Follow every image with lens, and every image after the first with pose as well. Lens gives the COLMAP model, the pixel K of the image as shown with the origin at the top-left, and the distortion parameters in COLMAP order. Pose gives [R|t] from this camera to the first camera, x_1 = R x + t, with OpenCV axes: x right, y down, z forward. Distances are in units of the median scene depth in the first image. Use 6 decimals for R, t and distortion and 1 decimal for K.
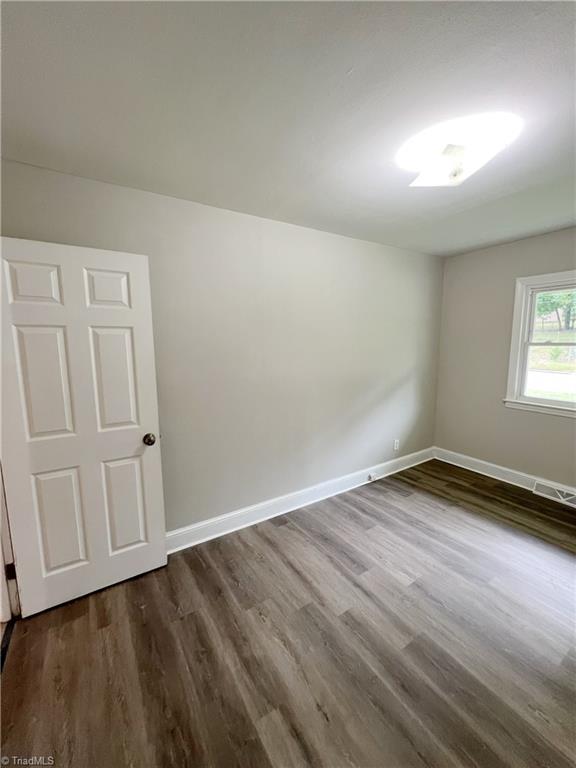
lens RADIAL K [[308.6, 0, 284.0], [0, 308.6, 375.9], [0, 0, 1]] dist [0.000047, 0.001064]
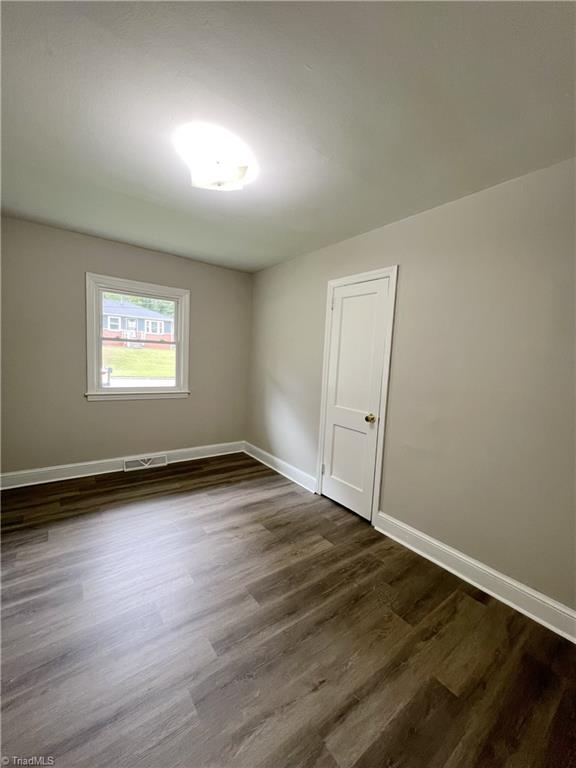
lens RADIAL K [[308.6, 0, 290.3], [0, 308.6, 384.5], [0, 0, 1]] dist [0.000047, 0.001064]
pose [[-0.082111, -0.083819, 0.993092, -0.383528], [0.059749, 0.994251, 0.088856, -0.000934], [-0.994831, 0.066633, -0.076631, 0.530094]]
